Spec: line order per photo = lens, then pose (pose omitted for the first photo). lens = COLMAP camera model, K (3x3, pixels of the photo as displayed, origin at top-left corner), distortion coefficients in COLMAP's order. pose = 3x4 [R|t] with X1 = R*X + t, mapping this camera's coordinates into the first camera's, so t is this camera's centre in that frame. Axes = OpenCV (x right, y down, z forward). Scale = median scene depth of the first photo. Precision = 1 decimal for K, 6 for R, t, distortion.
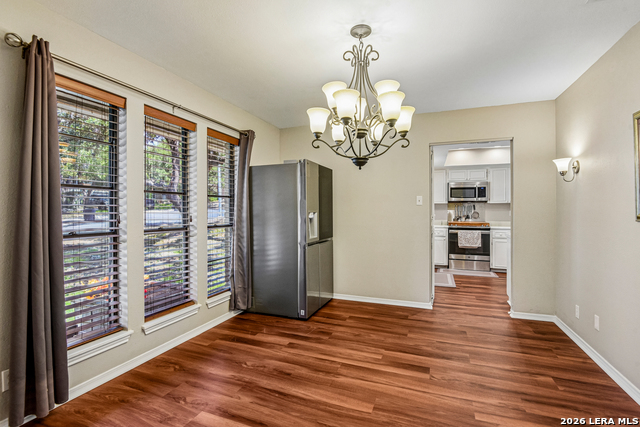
lens RADIAL K [[304.3, 0, 319.0], [0, 304.3, 210.9], [0, 0, 1]] dist [-0.001667, -0.009400]
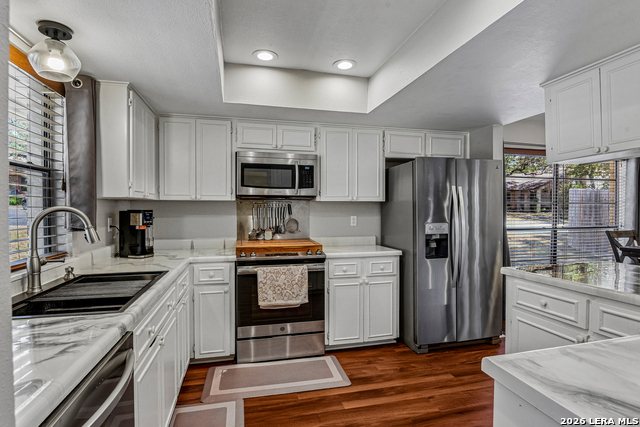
lens RADIAL K [[322.5, 0, 320.6], [0, 322.5, 216.8], [0, 0, 1]] dist [-0.017895, -0.000942]
pose [[0.820428, -0.010064, 0.571662, 0.277731], [-0.001093, 0.999816, 0.019171, -0.010449], [-0.571750, -0.016354, 0.820265, 0.594098]]
